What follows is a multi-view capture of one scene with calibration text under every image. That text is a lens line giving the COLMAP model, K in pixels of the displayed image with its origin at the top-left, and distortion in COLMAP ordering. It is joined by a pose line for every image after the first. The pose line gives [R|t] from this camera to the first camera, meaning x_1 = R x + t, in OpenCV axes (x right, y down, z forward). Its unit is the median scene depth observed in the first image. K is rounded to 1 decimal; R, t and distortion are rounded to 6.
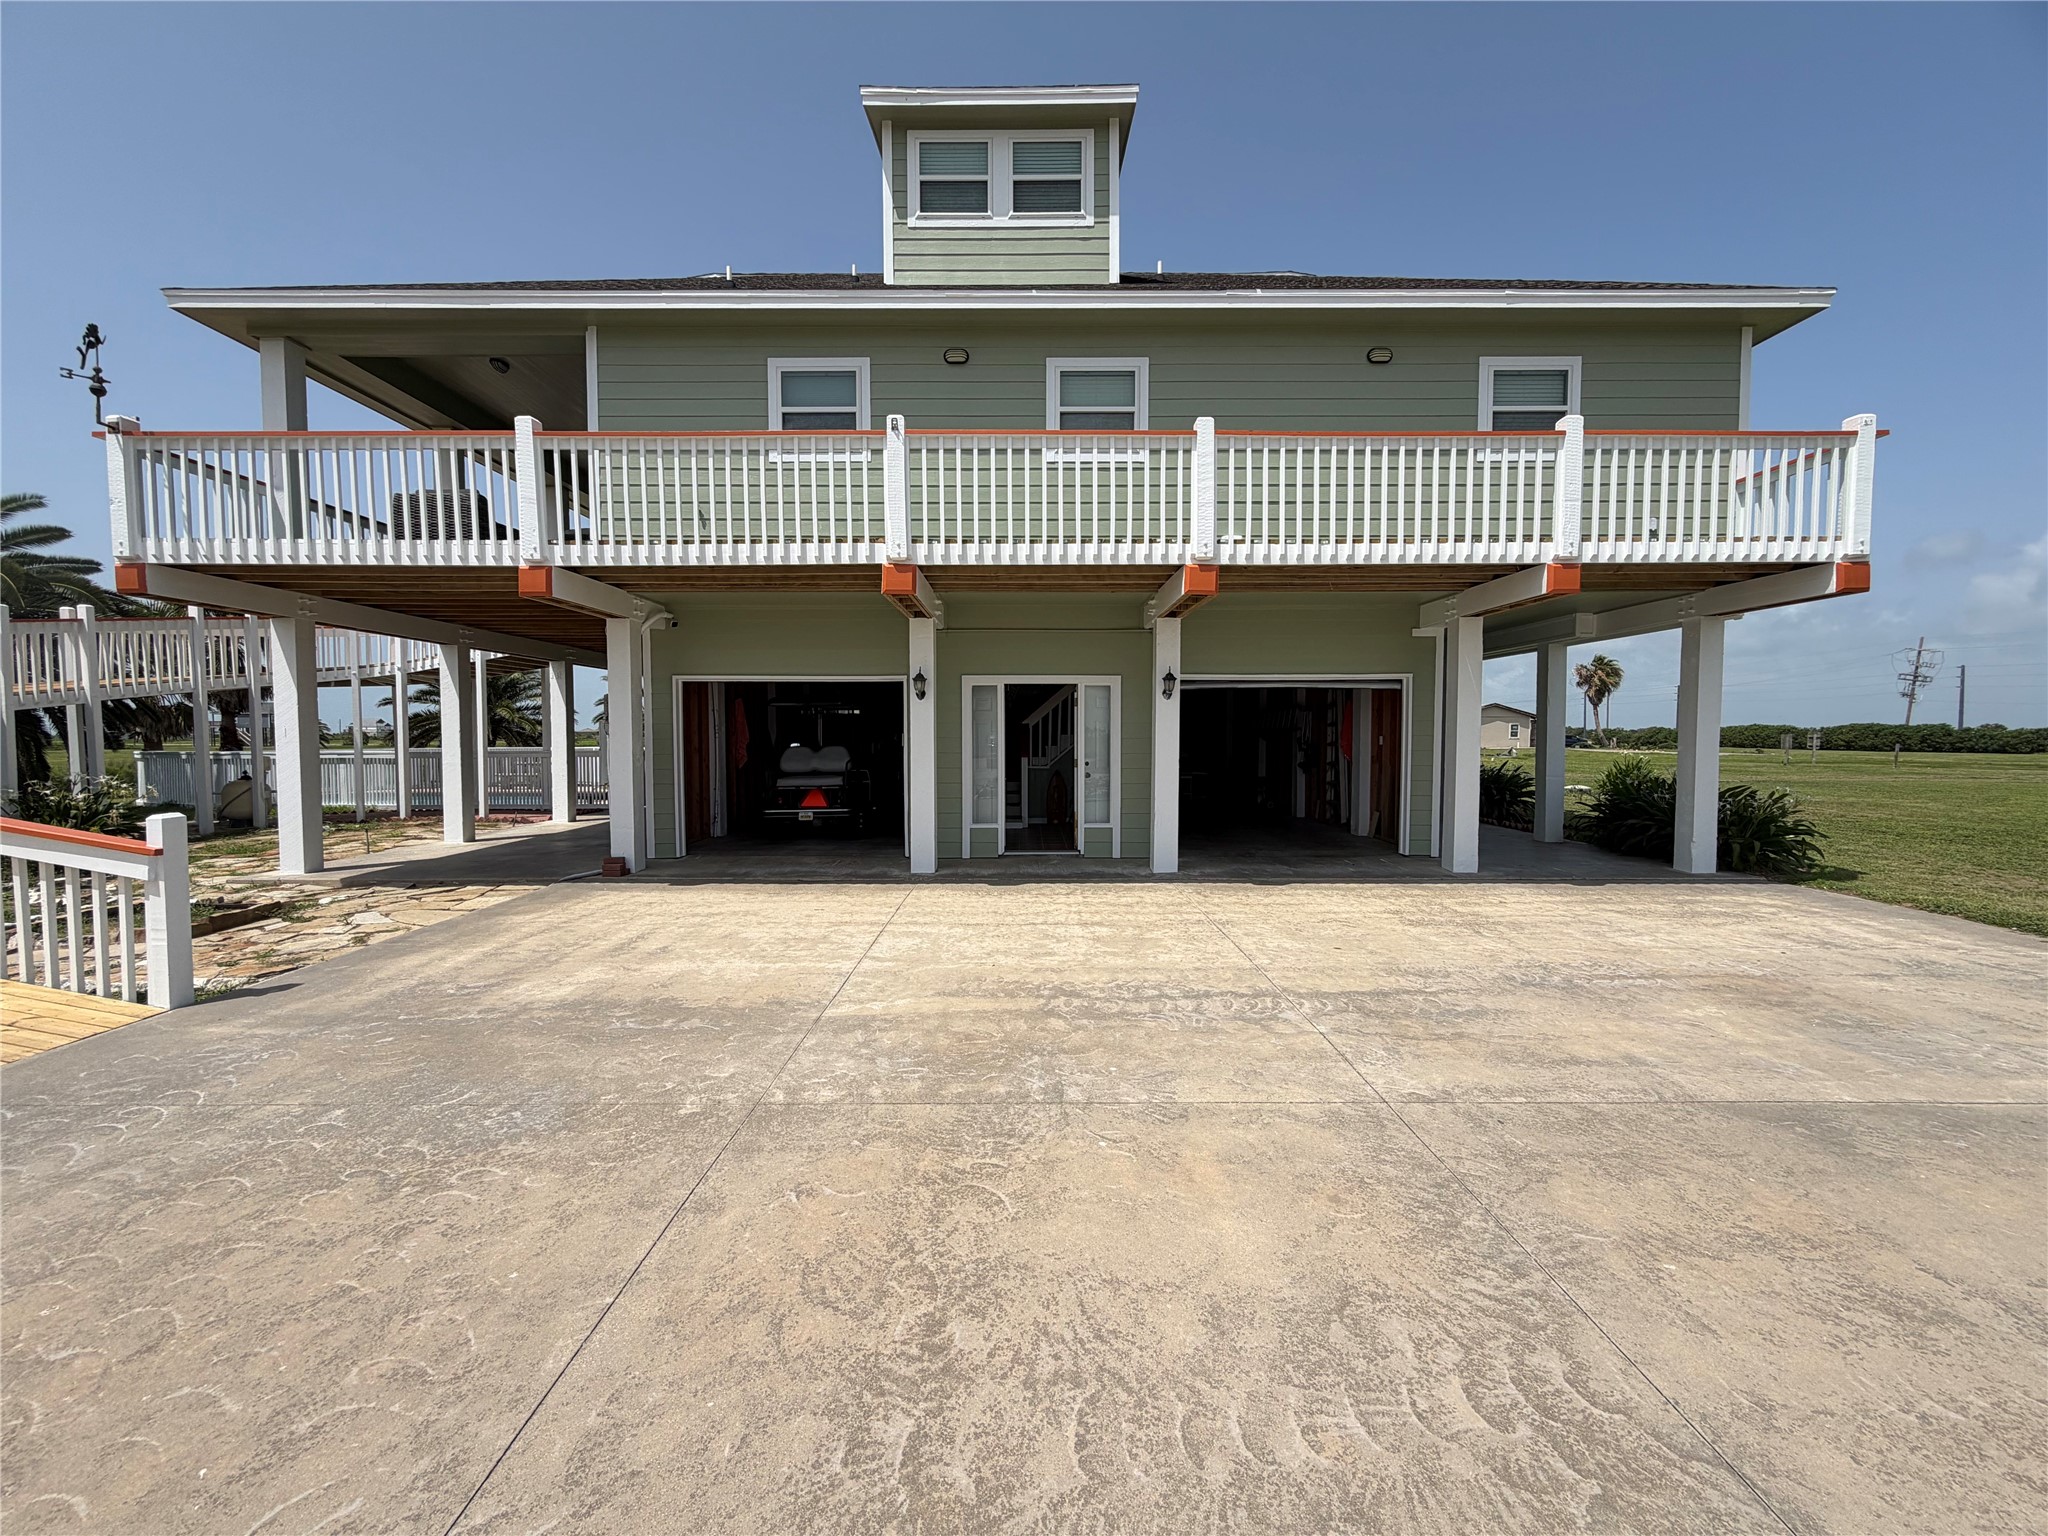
lens RADIAL K [[819.2, 0, 1024.0], [0, 819.2, 768.0], [0, 0, 1]] dist [0.000468, 0.000053]
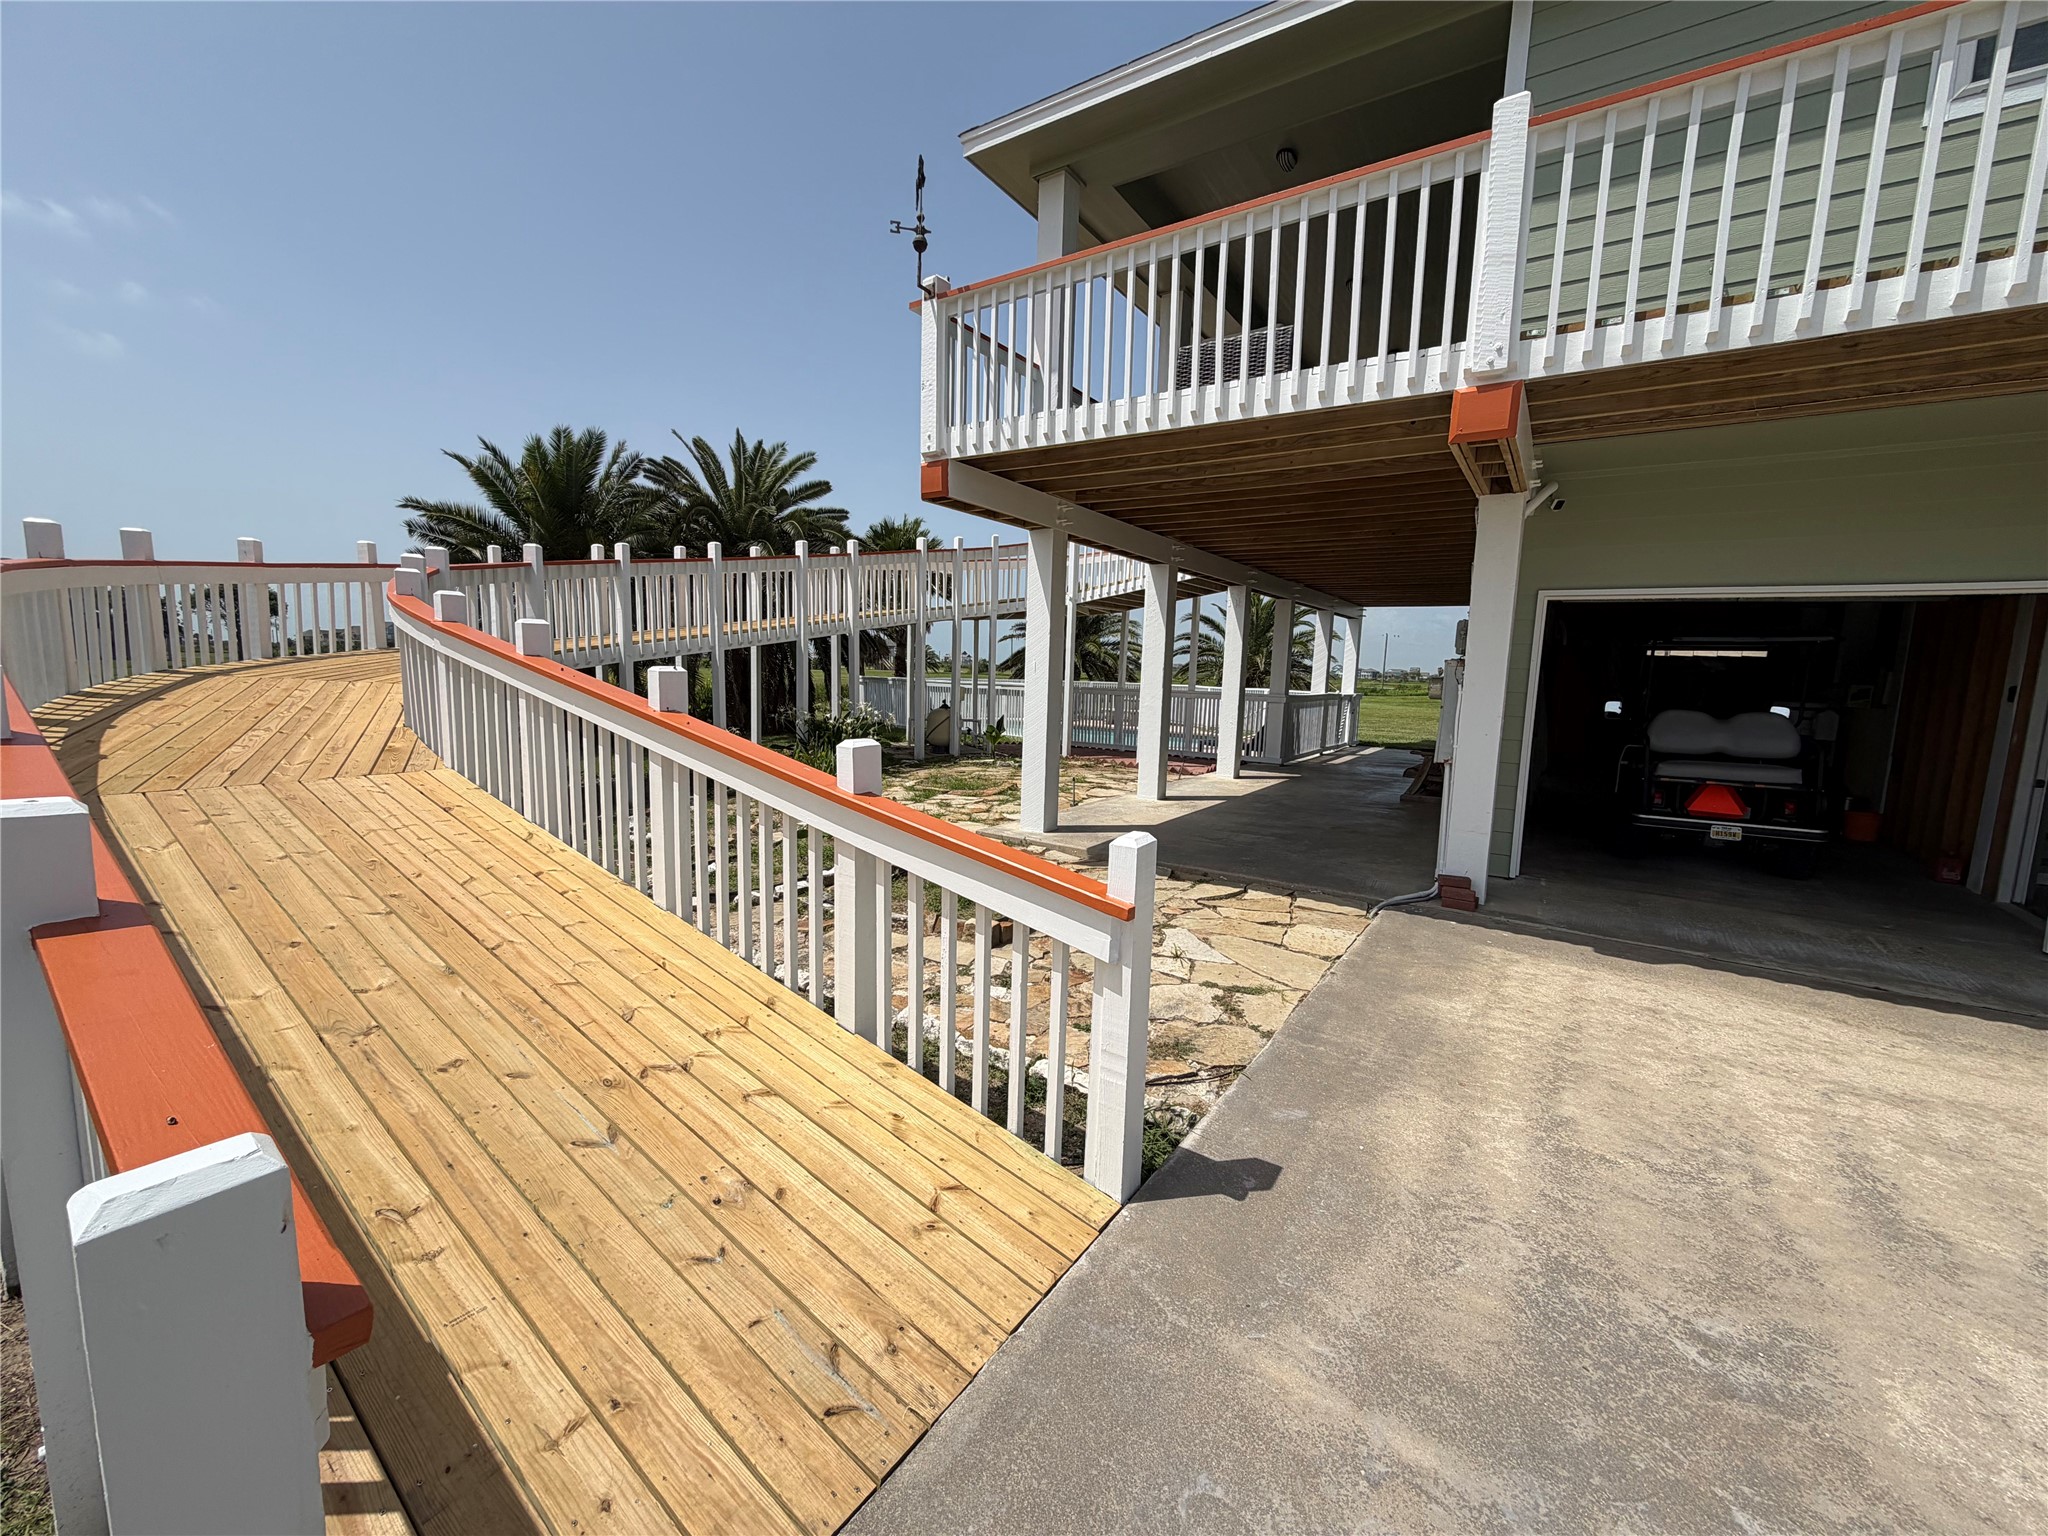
lens RADIAL K [[819.2, 0, 1024.0], [0, 819.2, 768.0], [0, 0, 1]] dist [0.000468, 0.000053]
pose [[0.829332, 0.095376, -0.550555, -0.522520], [-0.054513, 0.994435, 0.090155, -0.017768], [0.556090, -0.044756, 0.829916, 0.340567]]
